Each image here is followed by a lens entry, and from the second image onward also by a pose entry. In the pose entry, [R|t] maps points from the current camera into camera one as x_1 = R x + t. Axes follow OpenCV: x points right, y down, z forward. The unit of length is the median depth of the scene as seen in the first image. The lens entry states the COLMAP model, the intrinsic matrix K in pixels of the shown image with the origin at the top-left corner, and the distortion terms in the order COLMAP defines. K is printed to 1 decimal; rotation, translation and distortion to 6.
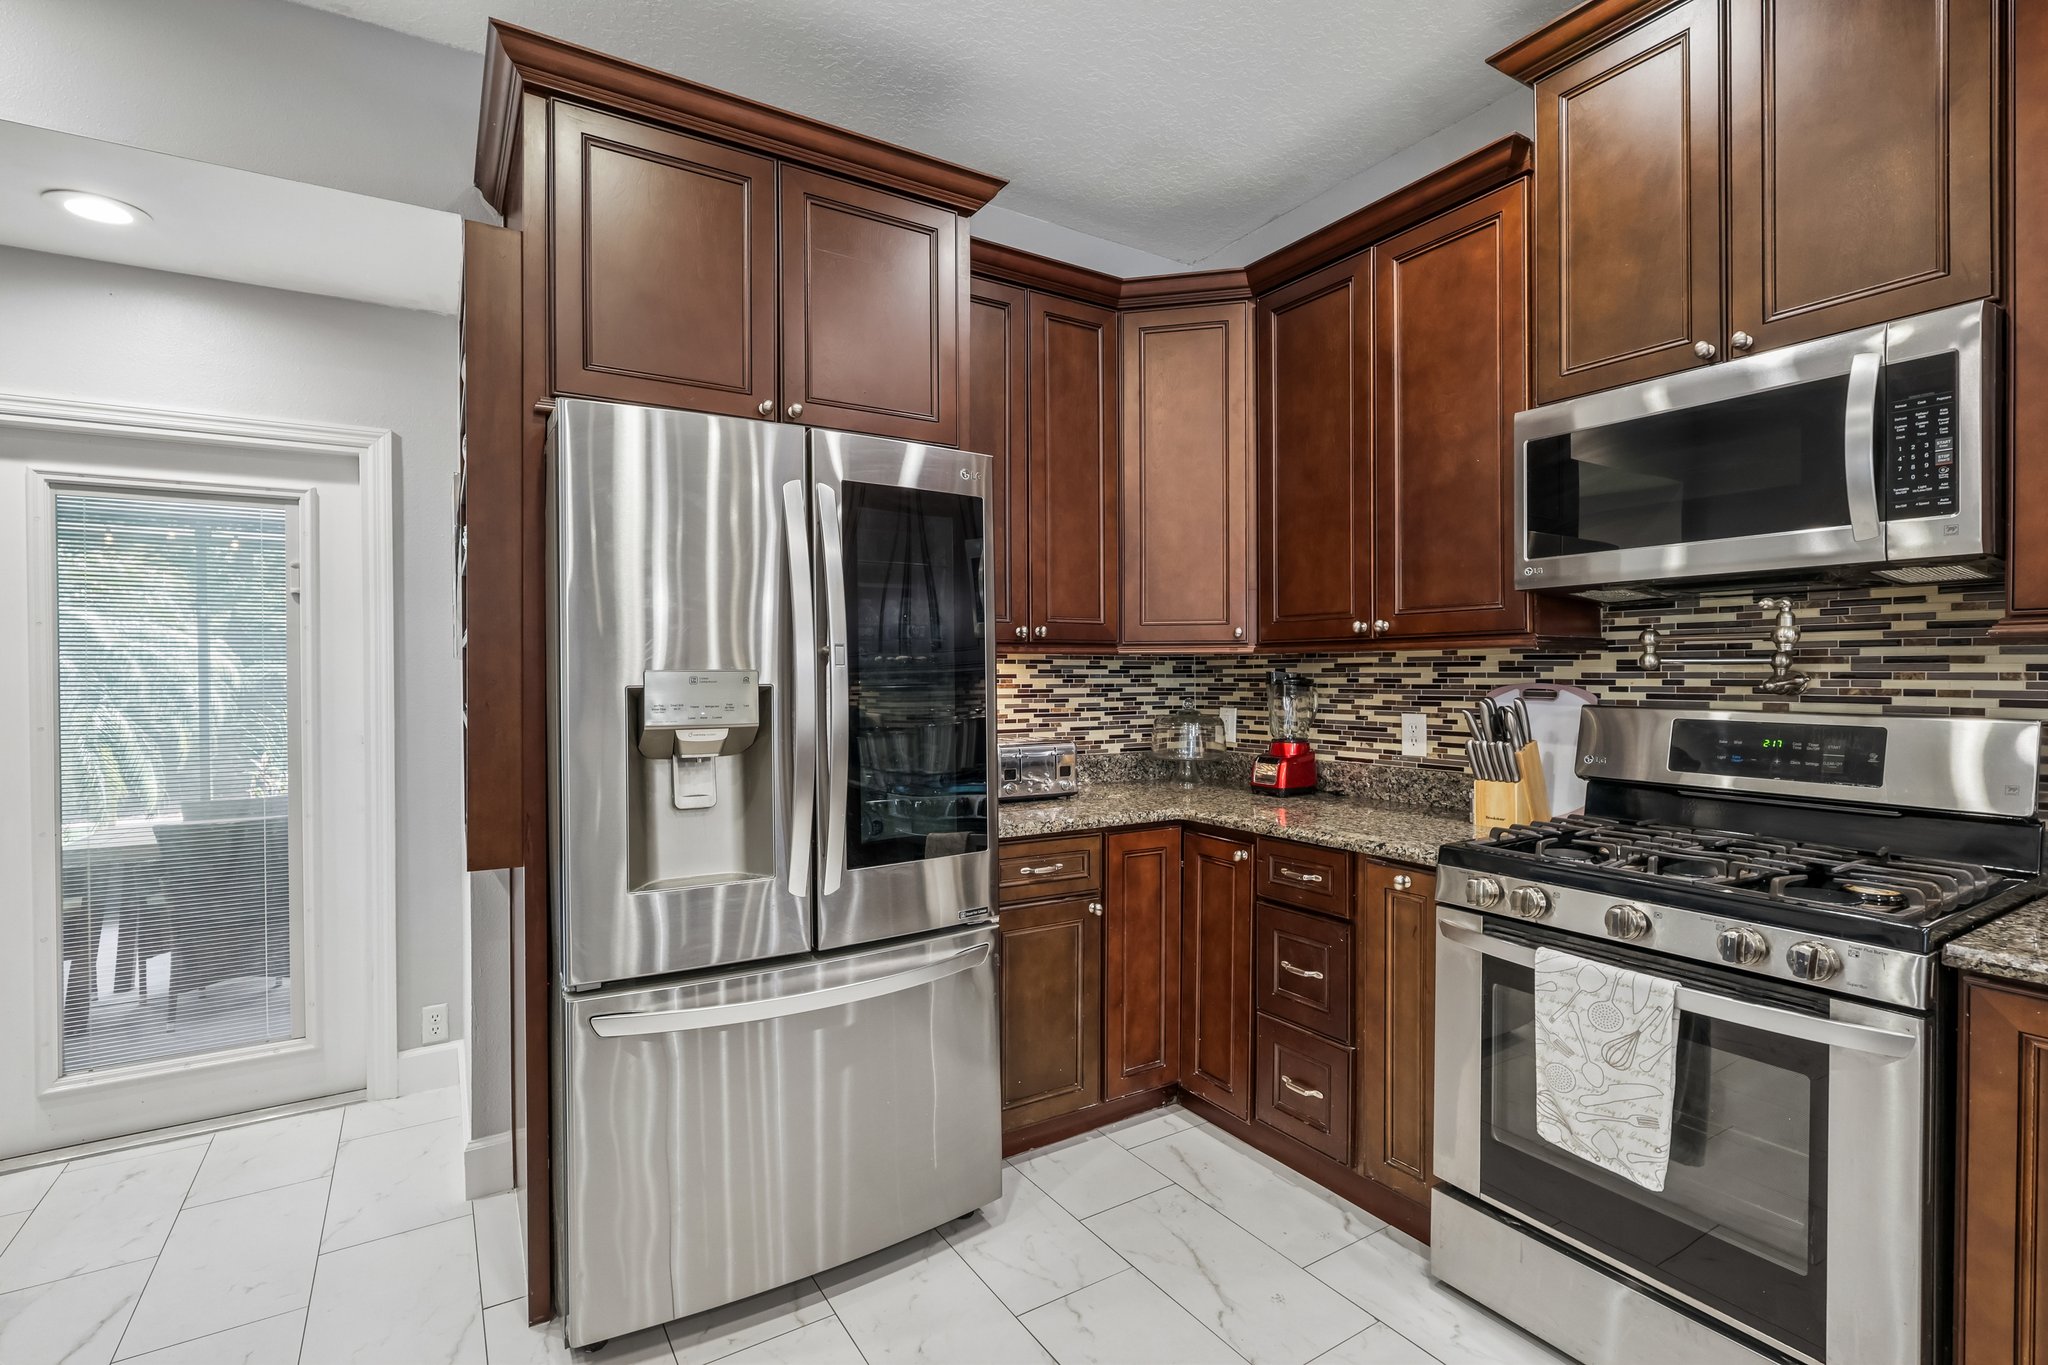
lens RADIAL K [[946.3, 0, 1019.8], [0, 946.3, 679.0], [0, 0, 1]] dist [-0.004192, 0.001031]
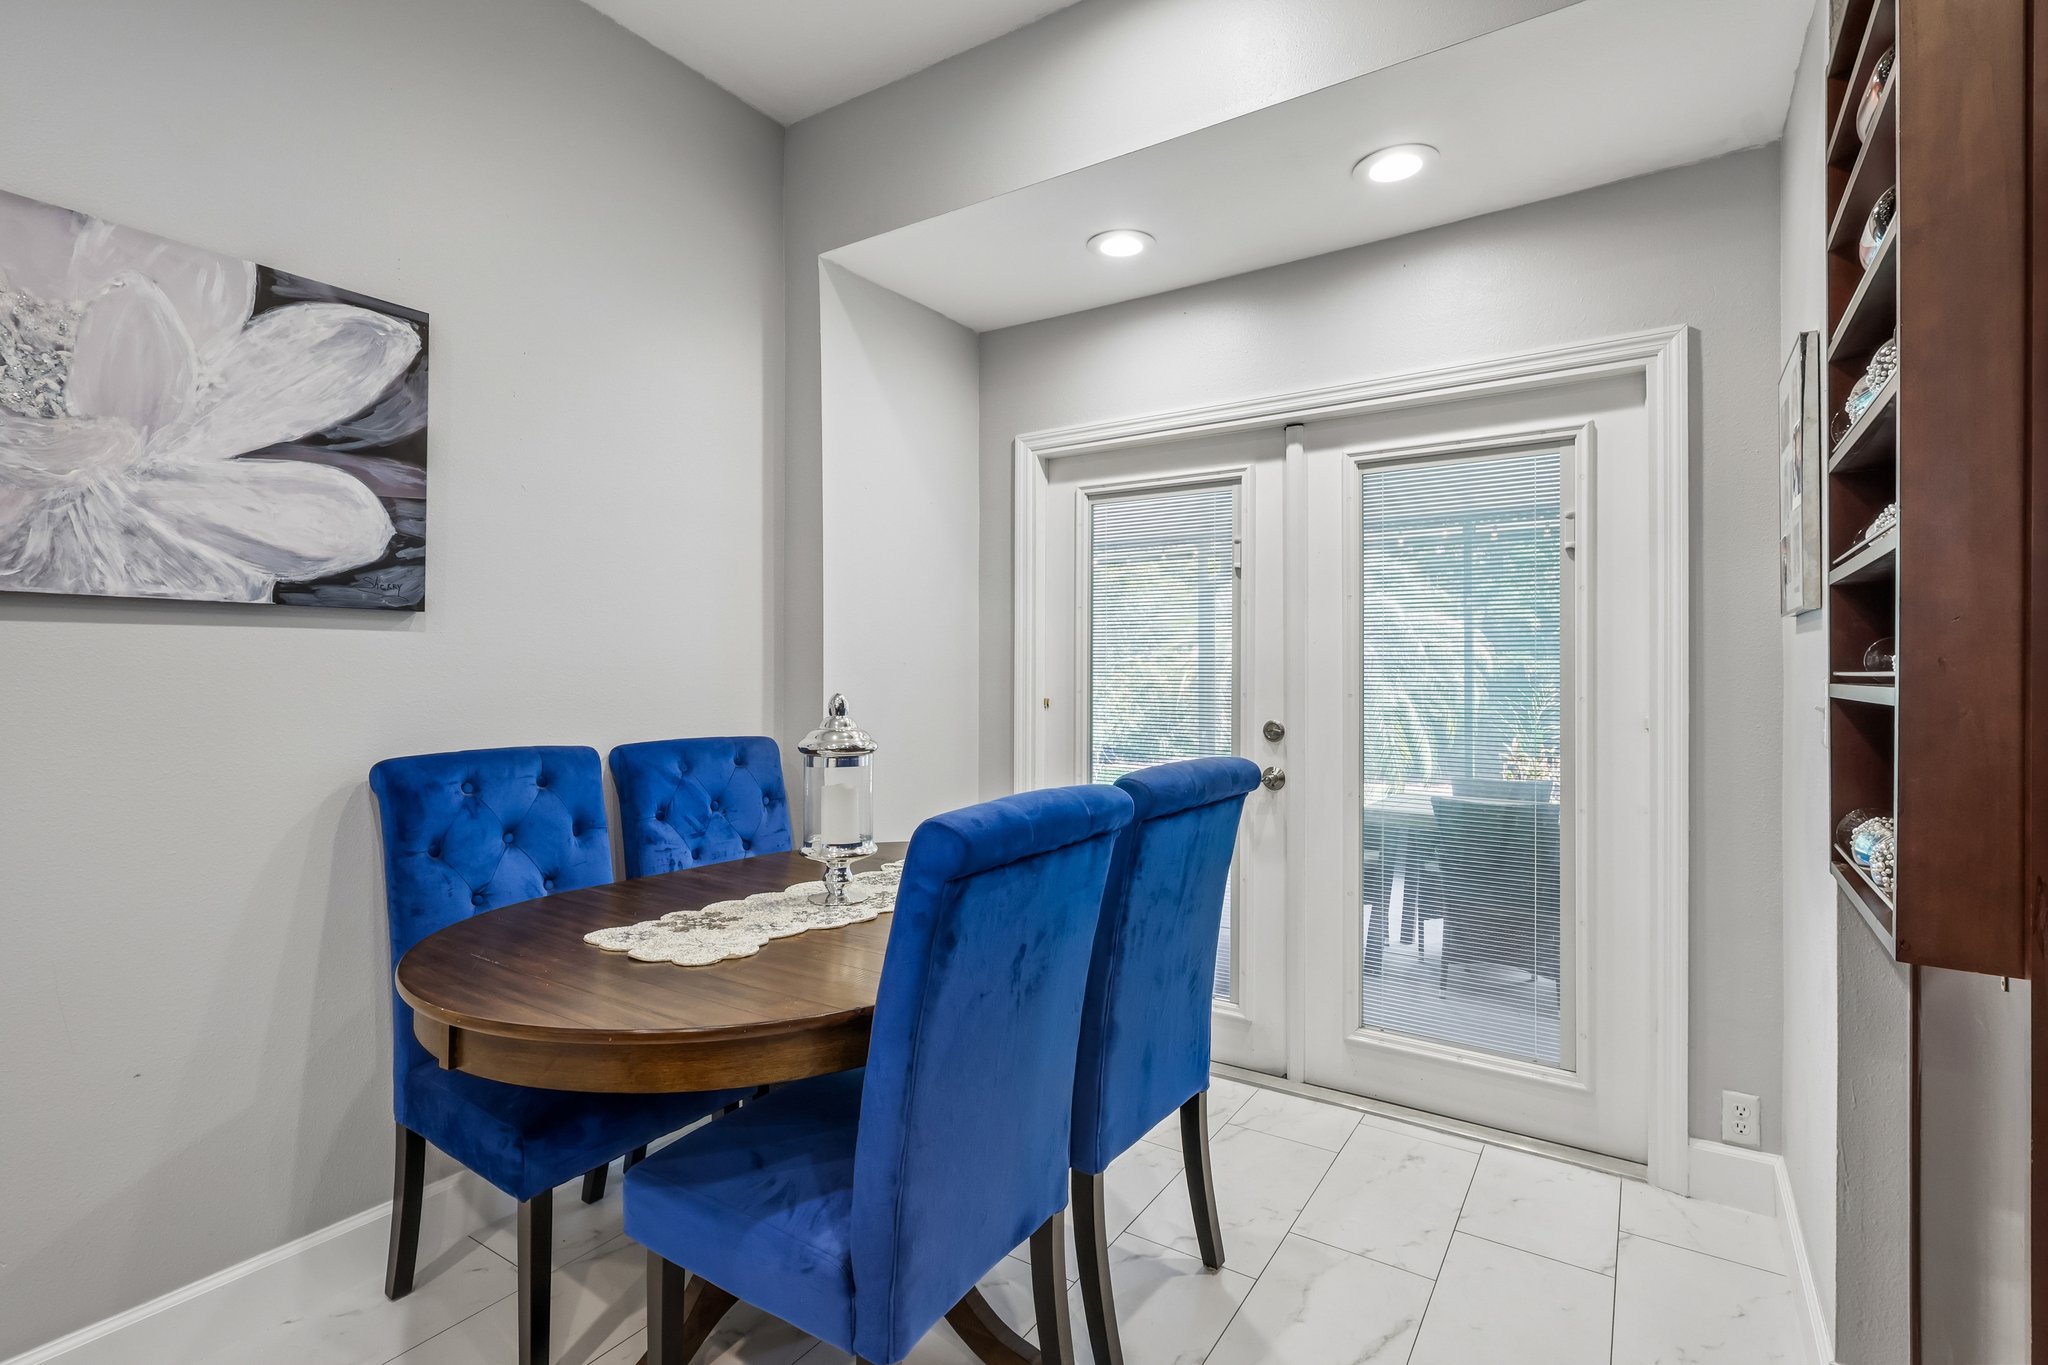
lens RADIAL K [[955.6, 0, 1022.1], [0, 955.6, 663.4], [0, 0, 1]] dist [-0.002028, 0.000241]
pose [[0.413907, -0.000193, -0.910319, -0.201560], [-0.012292, 0.999908, -0.005801, 0.027005], [0.910236, 0.013591, 0.413866, 0.208718]]
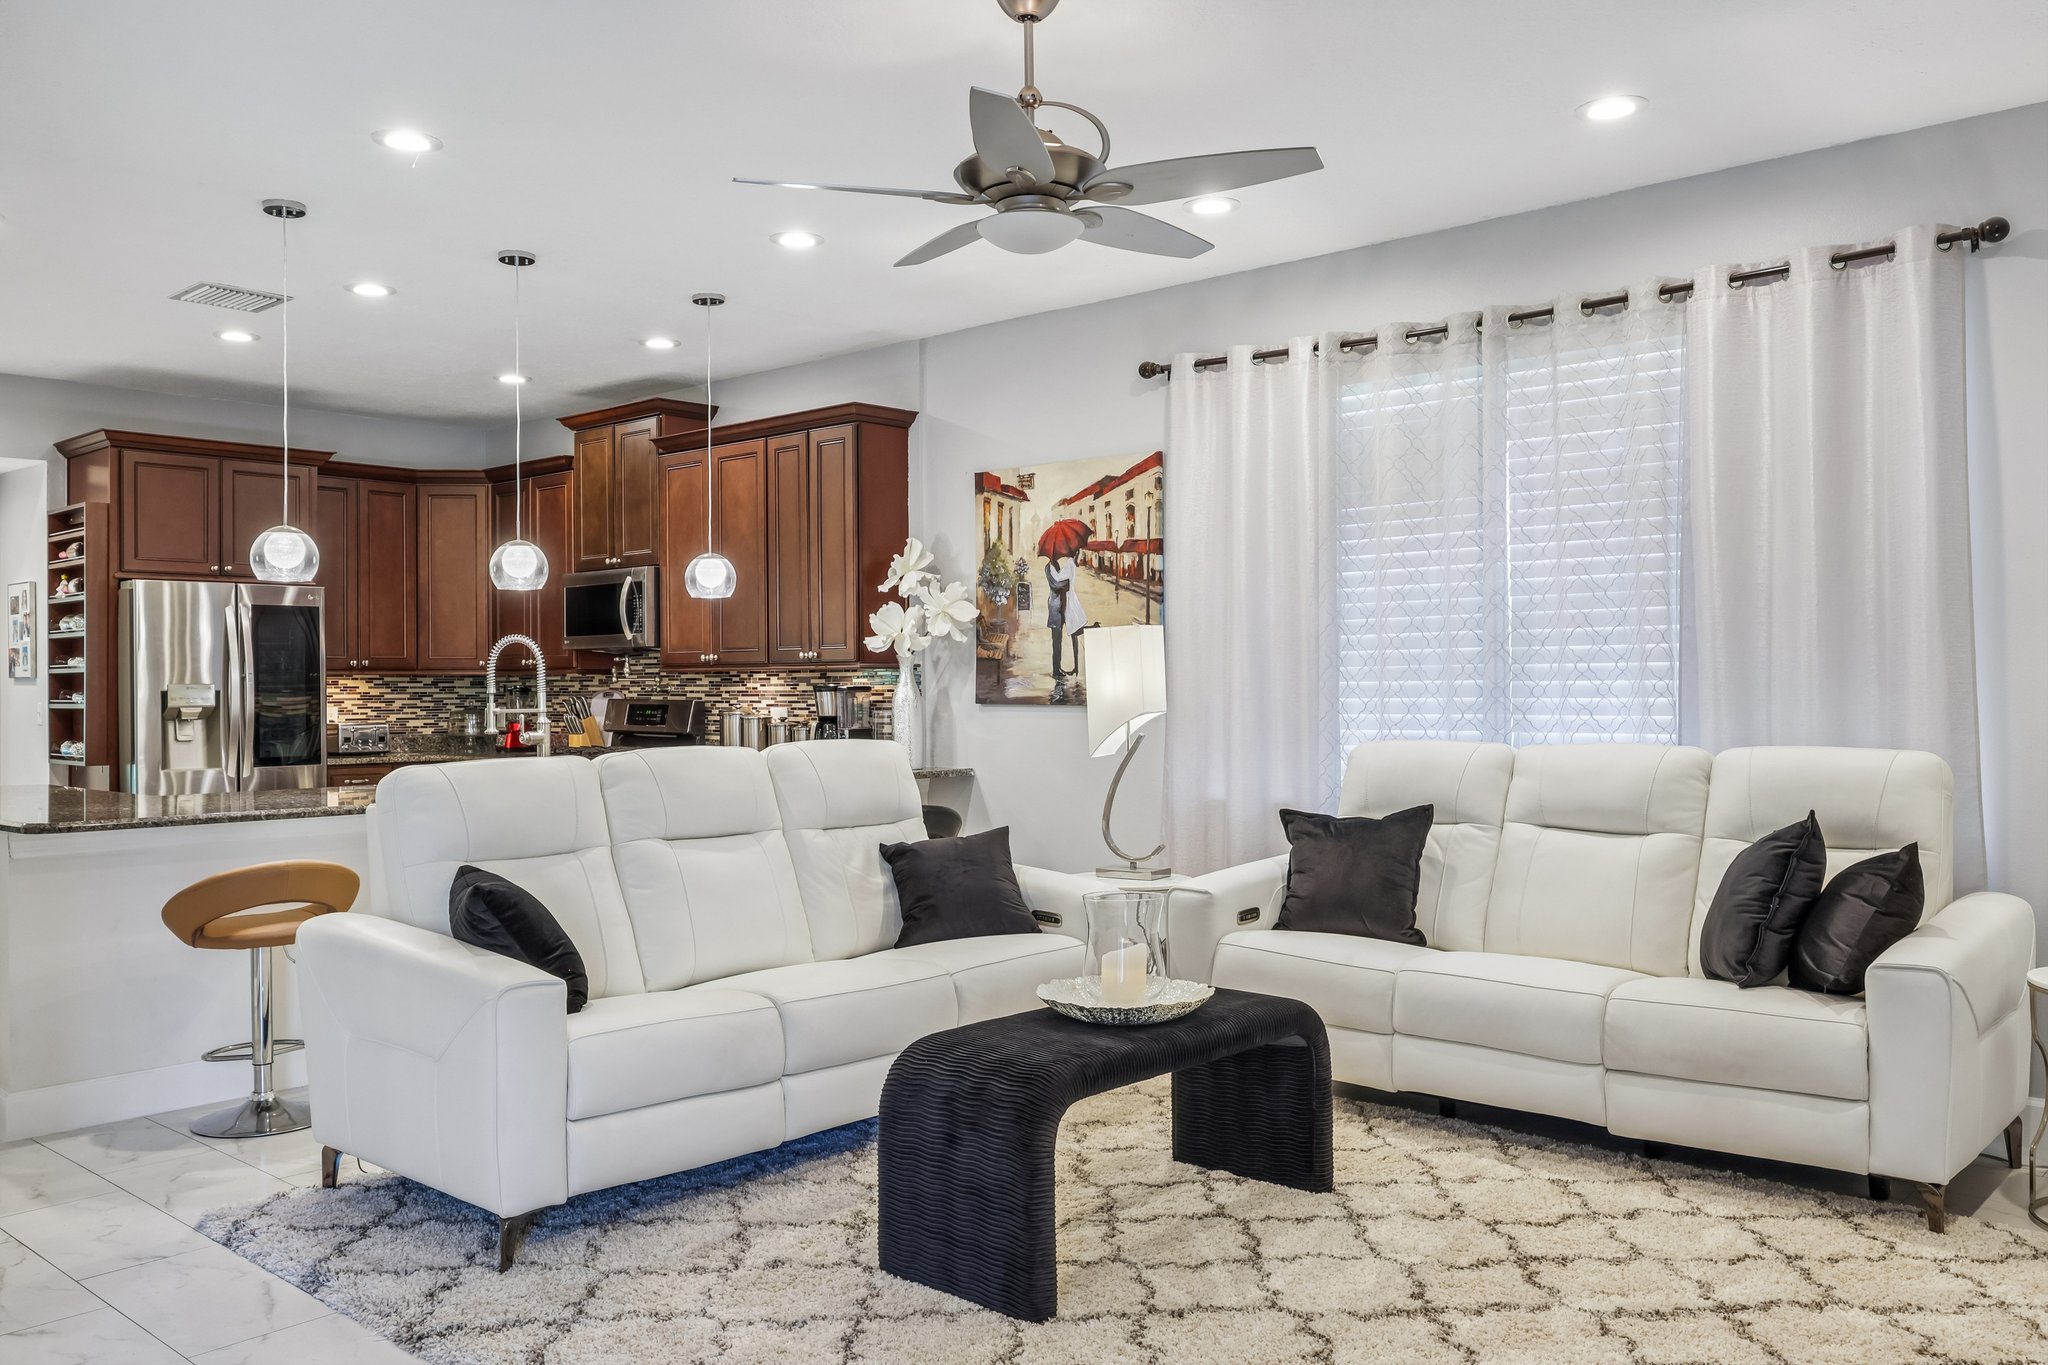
lens RADIAL K [[1600.4, 0, 1015.3], [0, 1600.4, 679.1], [0, 0, 1]] dist [-0.001813, 0.001301]
pose [[0.962214, -0.000322, 0.272296, 0.428699], [0.003773, 0.999919, -0.012150, 0.026707], [-0.272270, 0.012718, 0.962137, -2.576267]]
